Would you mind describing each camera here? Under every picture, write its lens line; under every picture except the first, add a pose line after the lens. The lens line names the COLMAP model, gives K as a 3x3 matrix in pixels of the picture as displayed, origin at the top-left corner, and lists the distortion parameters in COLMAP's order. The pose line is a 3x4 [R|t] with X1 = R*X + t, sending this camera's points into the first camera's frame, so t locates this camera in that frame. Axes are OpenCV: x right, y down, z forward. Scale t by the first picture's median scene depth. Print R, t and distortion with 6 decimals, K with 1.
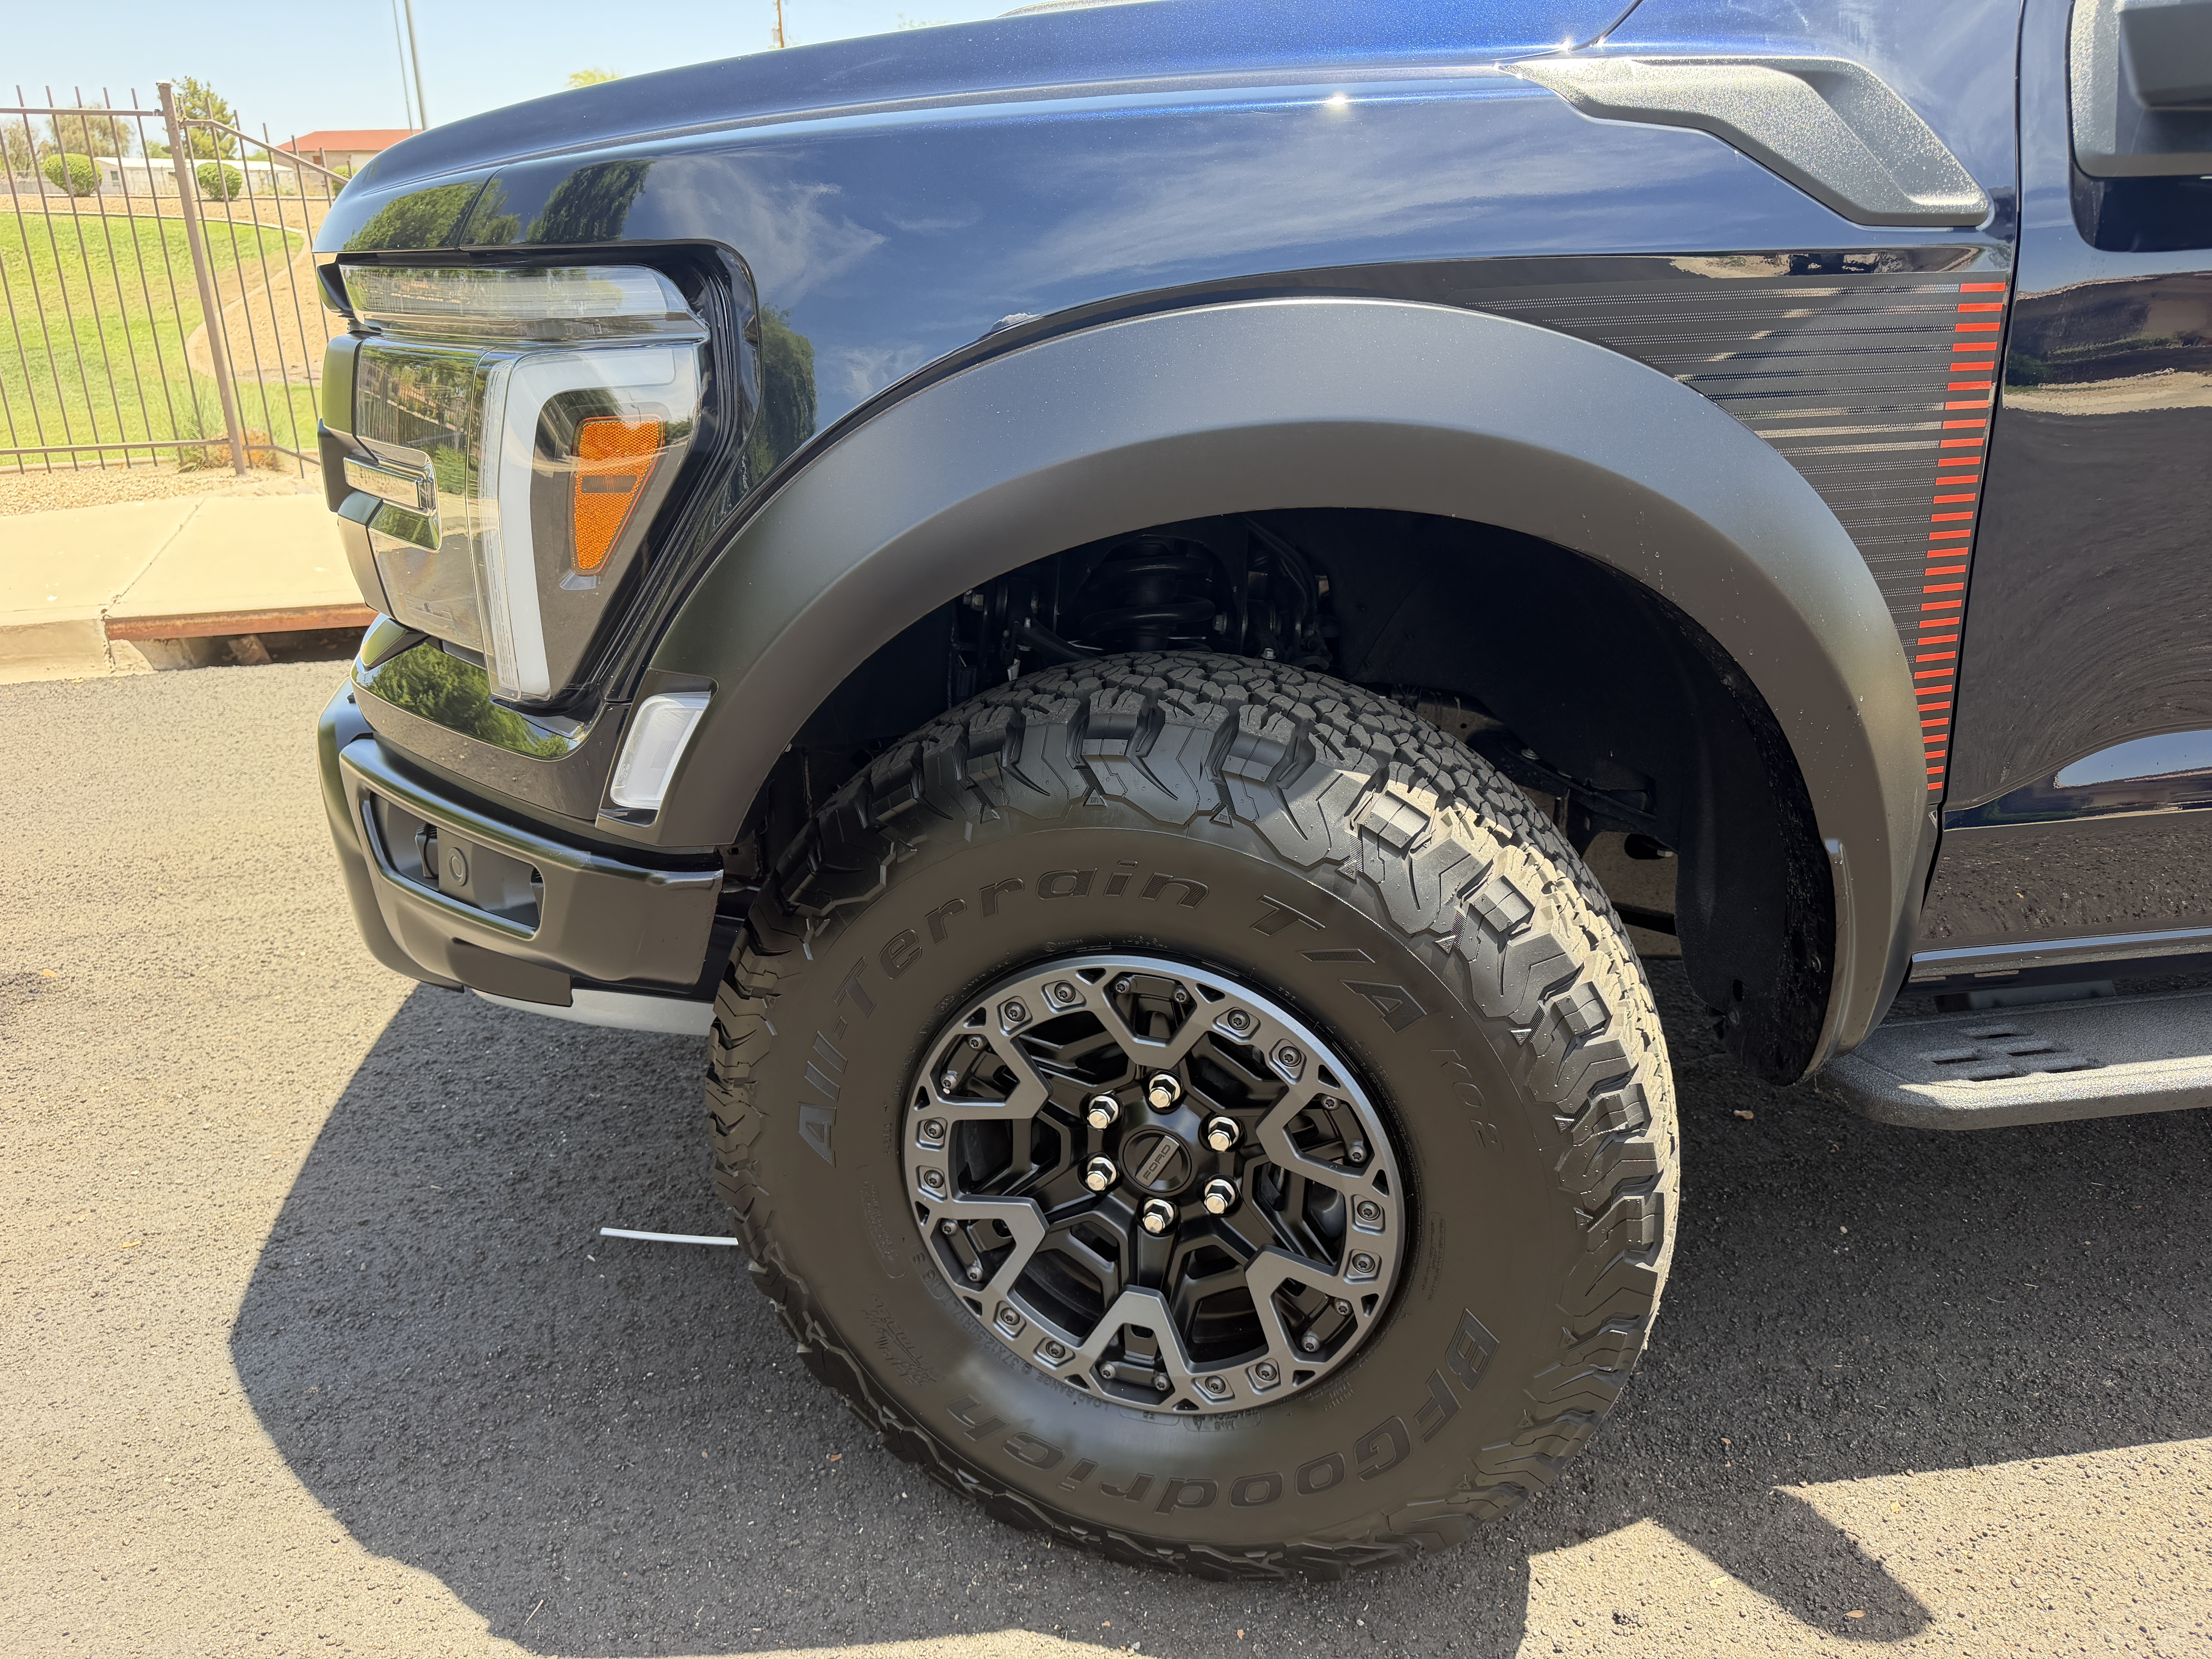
lens RADIAL K [[1527.9, 0, 1106.0], [0, 1527.9, 829.5], [0, 0, 1]] dist [0.080888, -0.136406]
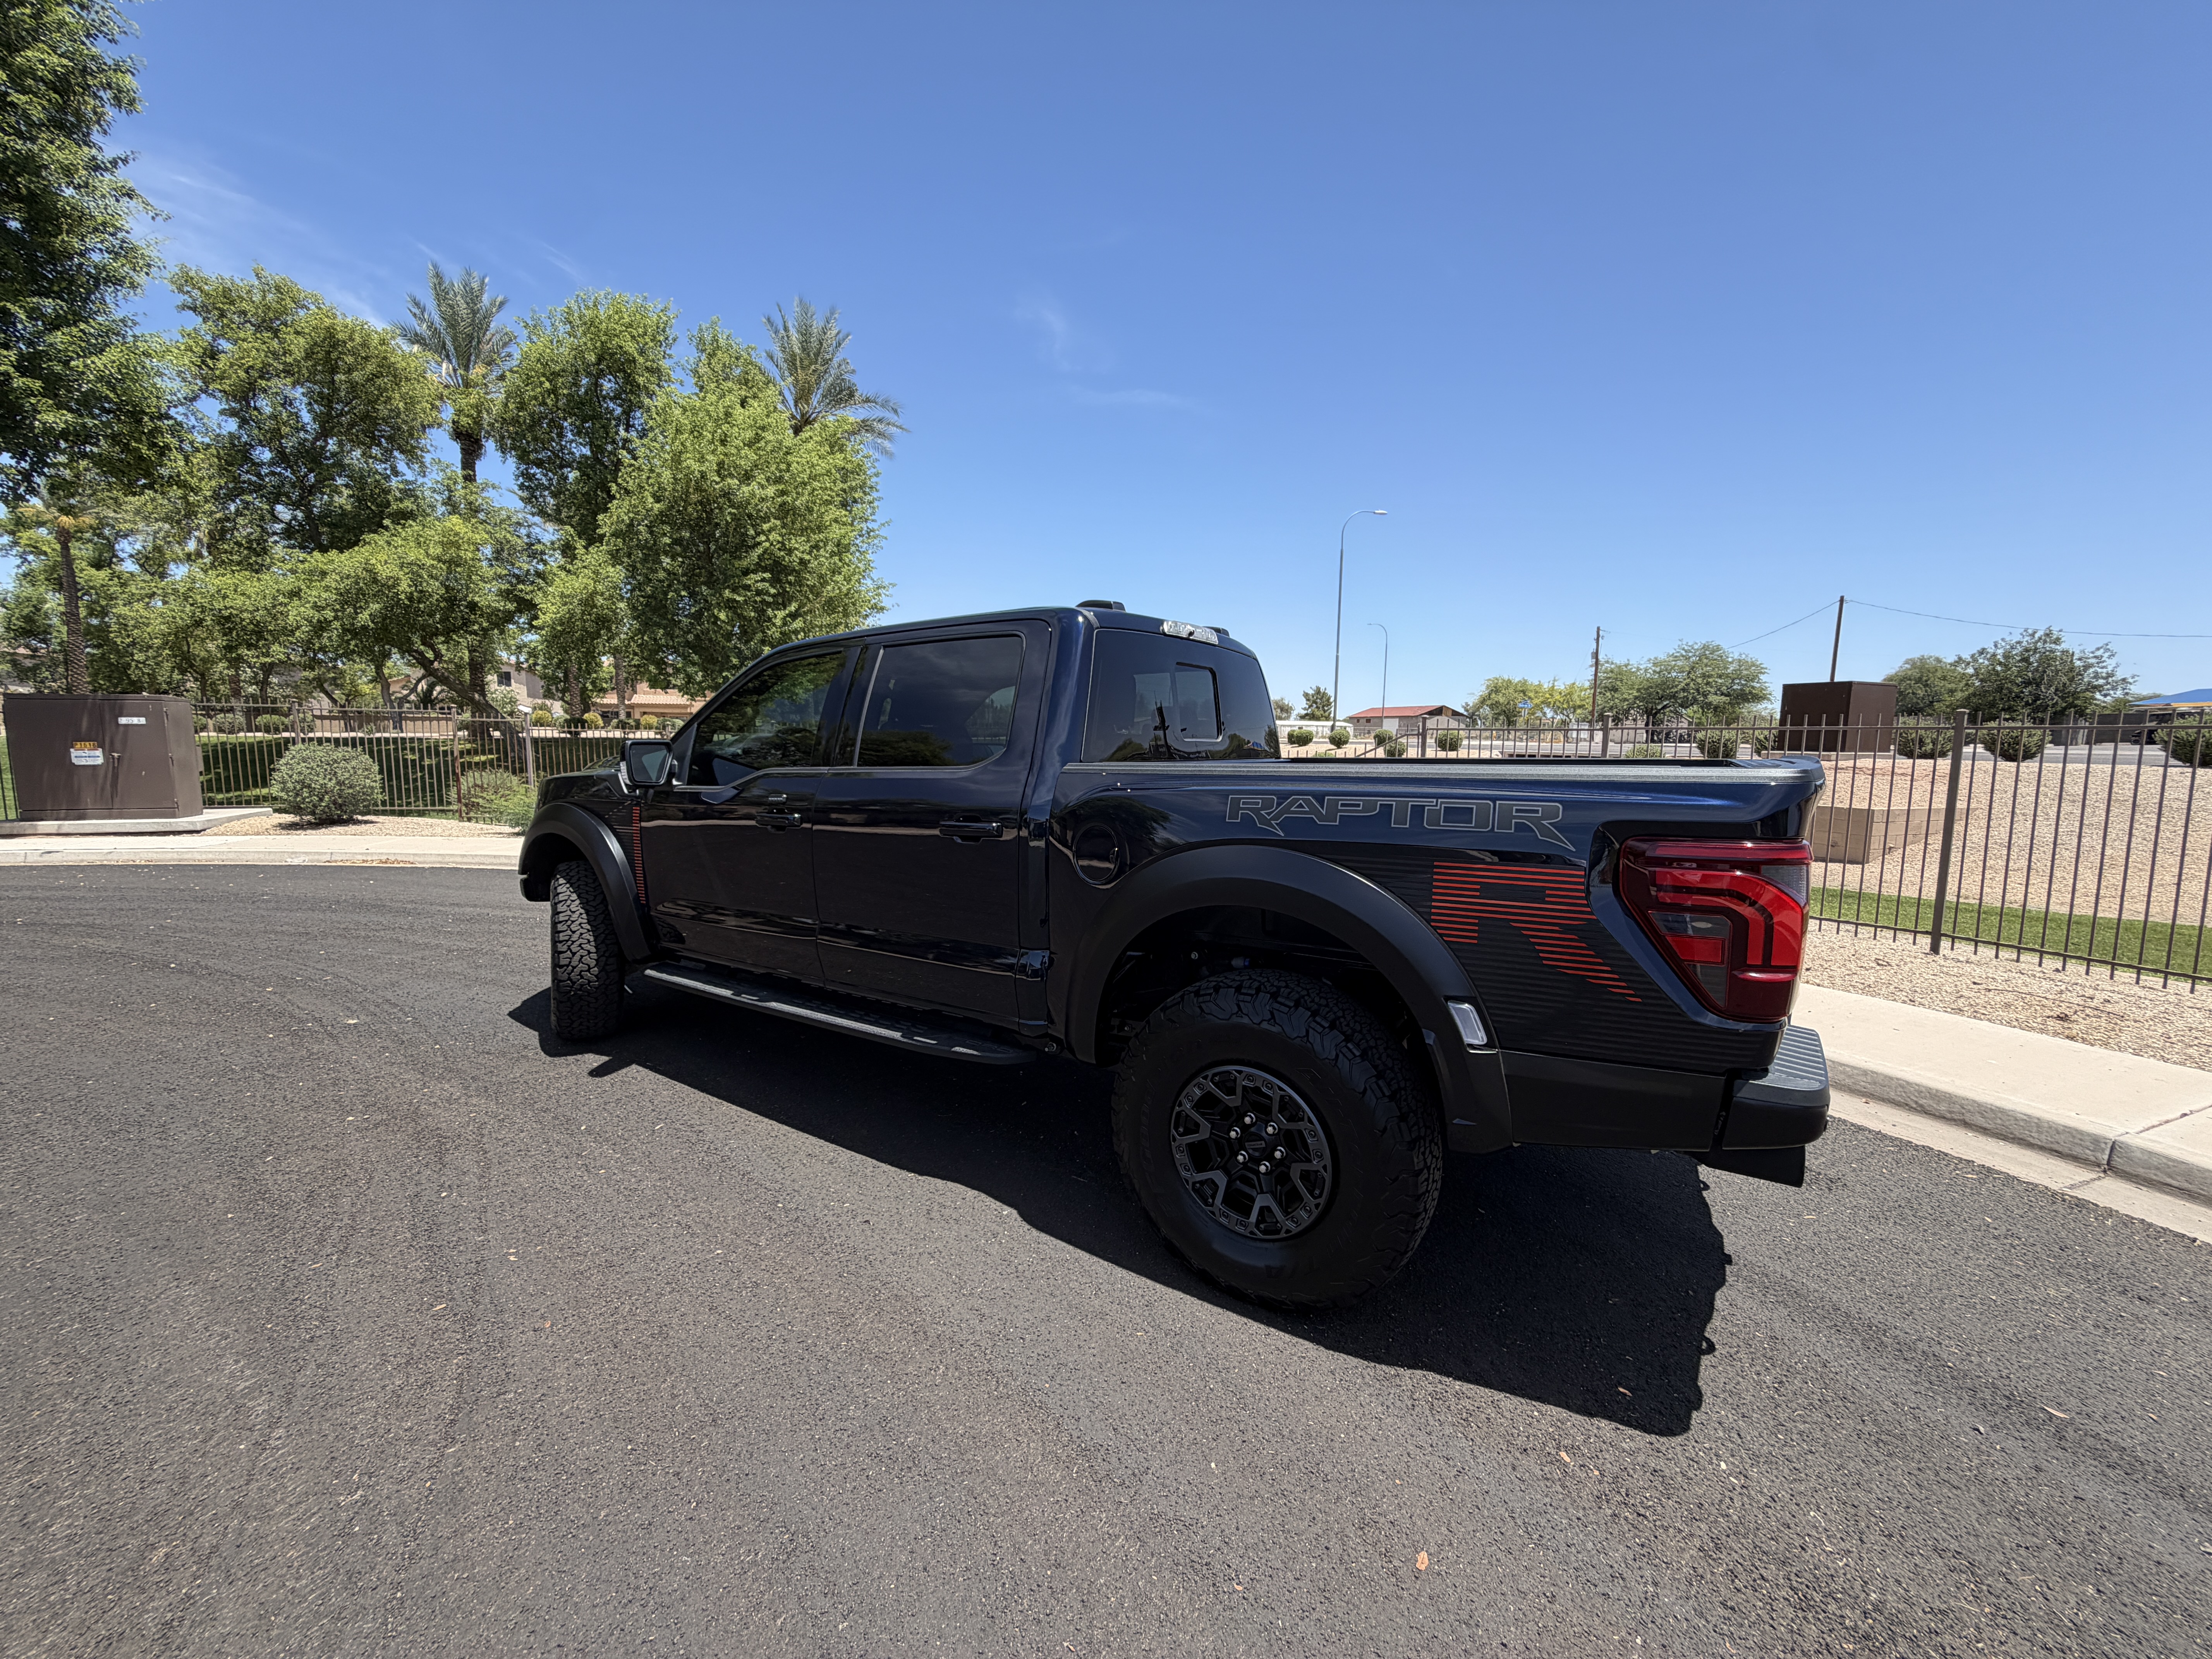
lens RADIAL K [[885.1, 0, 1106.0], [0, 885.1, 829.5], [0, 0, 1]] dist [-0.013390, 0.000056]
pose [[0.733583, 0.076951, -0.675229, 3.730627], [-0.255473, 0.951919, -0.169068, -0.157904], [0.629753, 0.296529, 0.717970, -0.205374]]
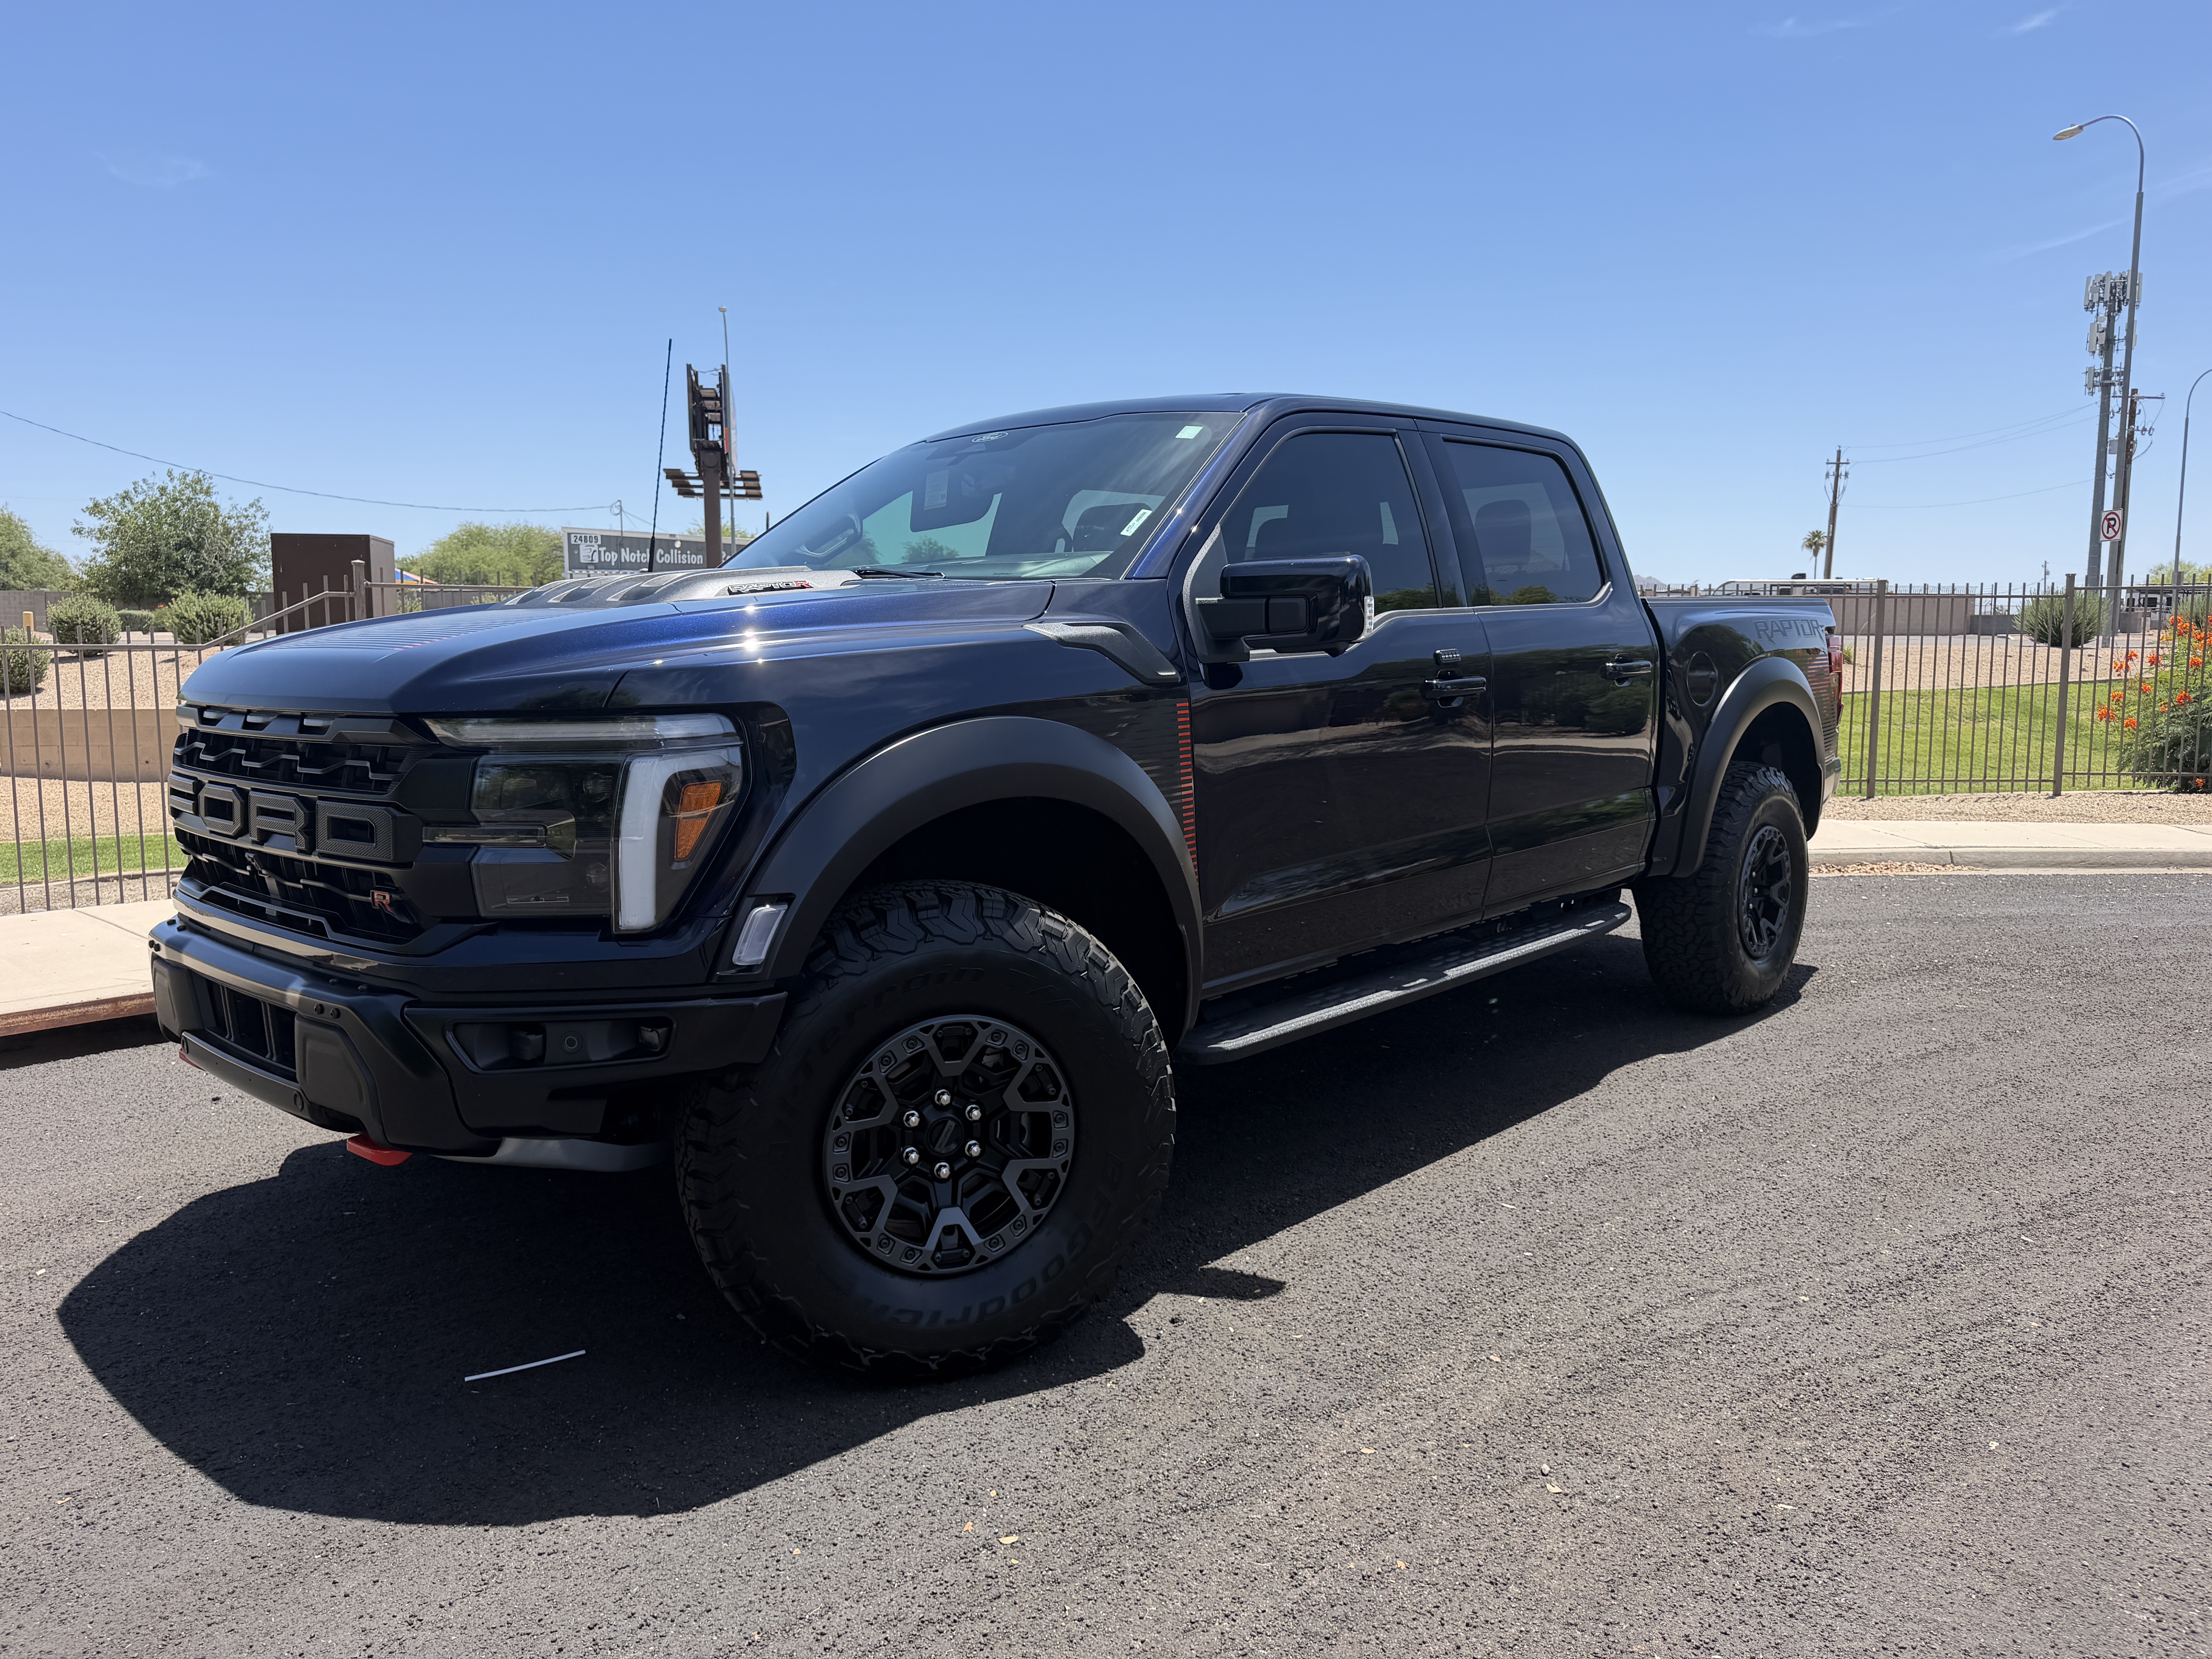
lens RADIAL K [[1596.9, 0, 1106.9], [0, 1596.9, 807.0], [0, 0, 1]] dist [0.001033, -0.003861]
pose [[0.784768, -0.068774, 0.615962, -1.097234], [0.229508, 0.955422, -0.185729, 0.258000], [-0.575730, 0.287123, 0.765569, -0.846417]]
